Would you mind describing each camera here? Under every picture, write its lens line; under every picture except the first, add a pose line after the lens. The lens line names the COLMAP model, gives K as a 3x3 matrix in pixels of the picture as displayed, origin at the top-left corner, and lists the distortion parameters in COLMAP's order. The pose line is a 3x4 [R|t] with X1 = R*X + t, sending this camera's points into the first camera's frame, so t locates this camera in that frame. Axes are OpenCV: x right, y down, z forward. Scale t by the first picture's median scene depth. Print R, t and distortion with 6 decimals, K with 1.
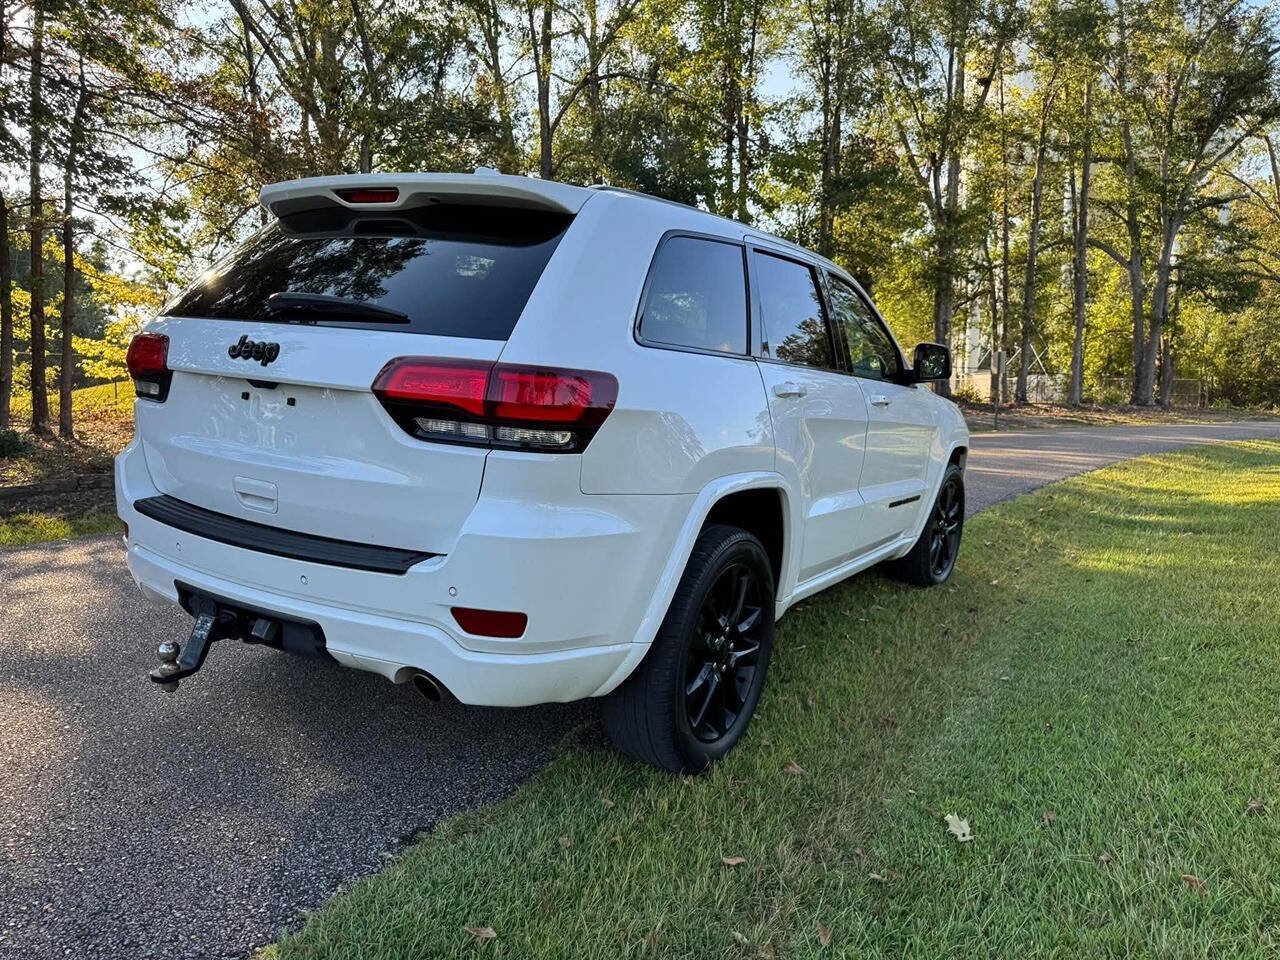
lens RADIAL K [[898.2, 0, 643.7], [0, 898.2, 486.6], [0, 0, 1]] dist [0.027920, -0.037155]
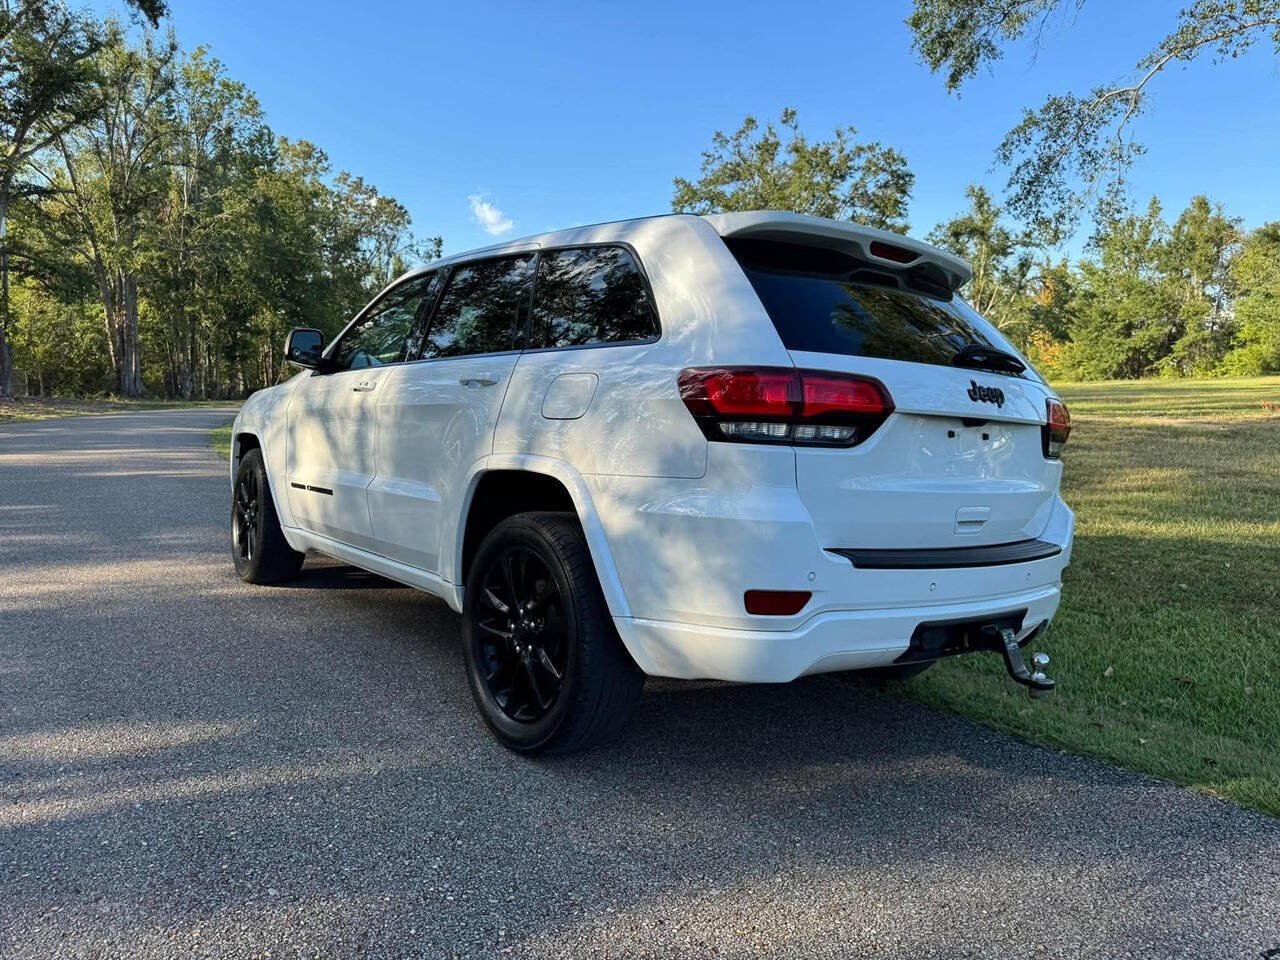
lens RADIAL K [[898.2, 0, 631.0], [0, 898.2, 472.1], [0, 0, 1]] dist [0.027920, -0.037155]
pose [[0.371557, -0.090783, 0.923961, -1.123642], [0.092492, 0.993876, 0.060459, -0.110522], [-0.923791, 0.062995, 0.377678, 0.667357]]
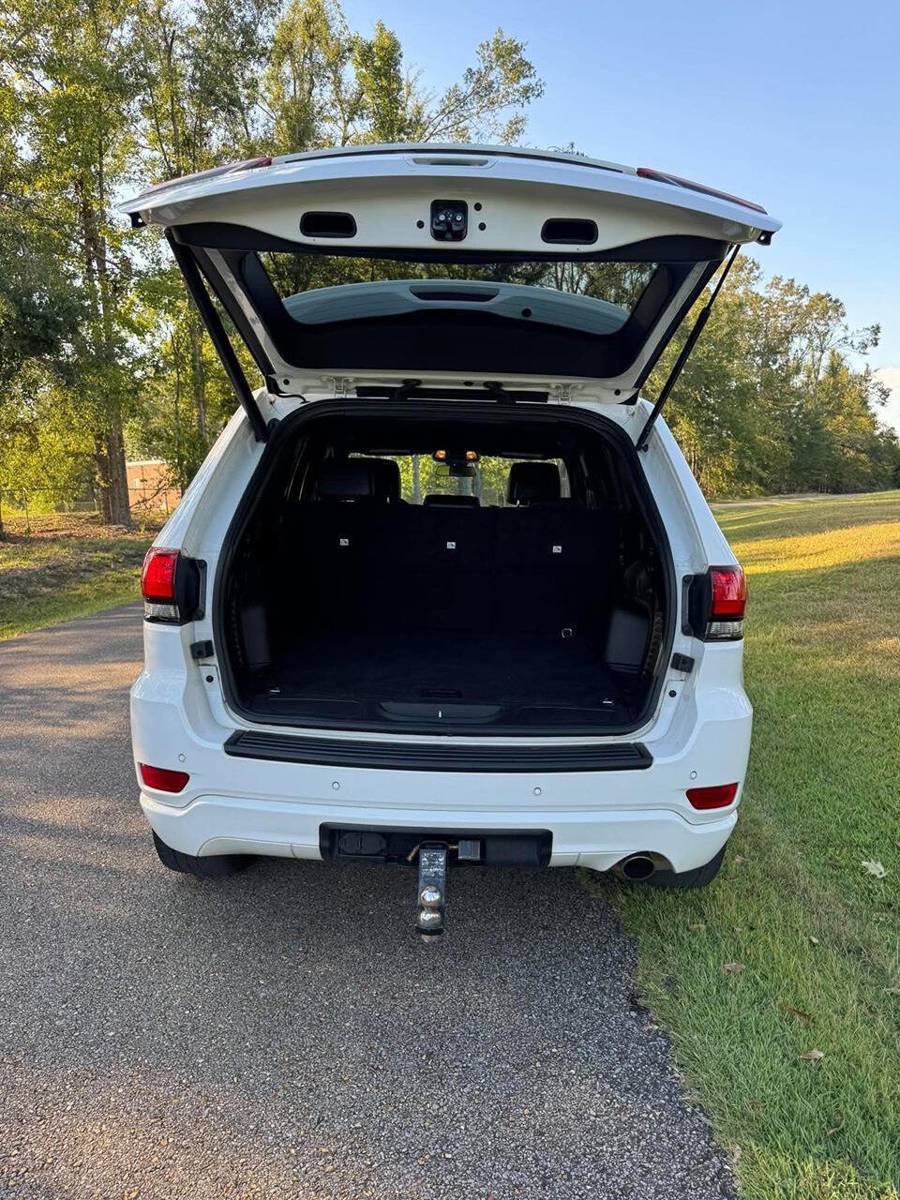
lens RADIAL K [[842.1, 0, 457.4], [0, 842.1, 604.6], [0, 0, 1]] dist [0.027920, -0.037155]
pose [[0.864785, -0.106111, 0.490802, -0.583849], [0.100726, 0.994208, 0.037469, -0.099085], [-0.491935, 0.017034, 0.870465, 0.139556]]
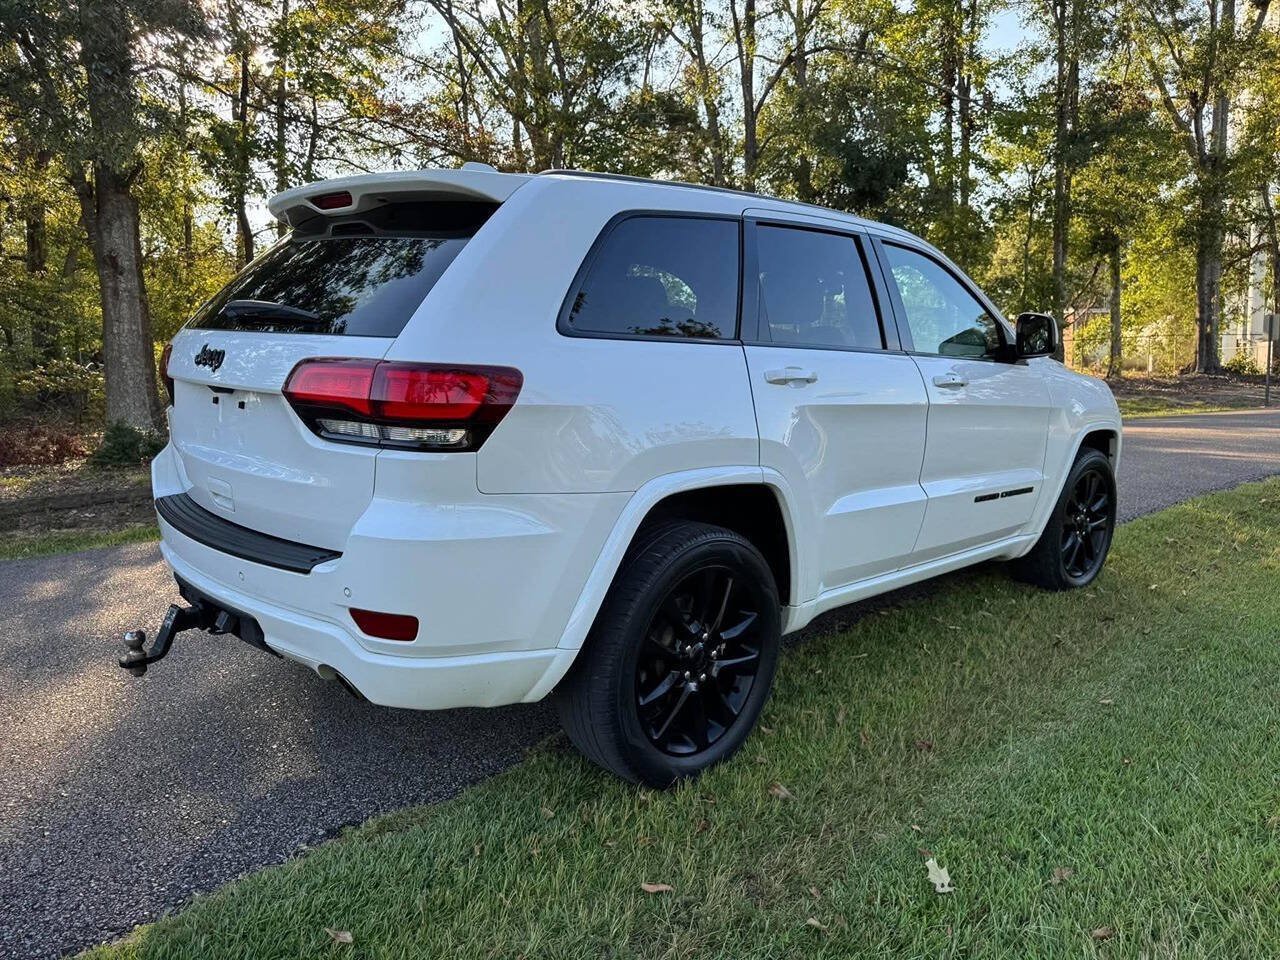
lens RADIAL K [[898.2, 0, 636.0], [0, 898.2, 484.2], [0, 0, 1]] dist [0.027920, -0.037155]
pose [[0.967181, -0.003656, -0.254061, 0.215341], [0.006662, 0.999918, 0.010971, -0.007490], [0.253999, -0.012303, 0.967126, 0.068869]]
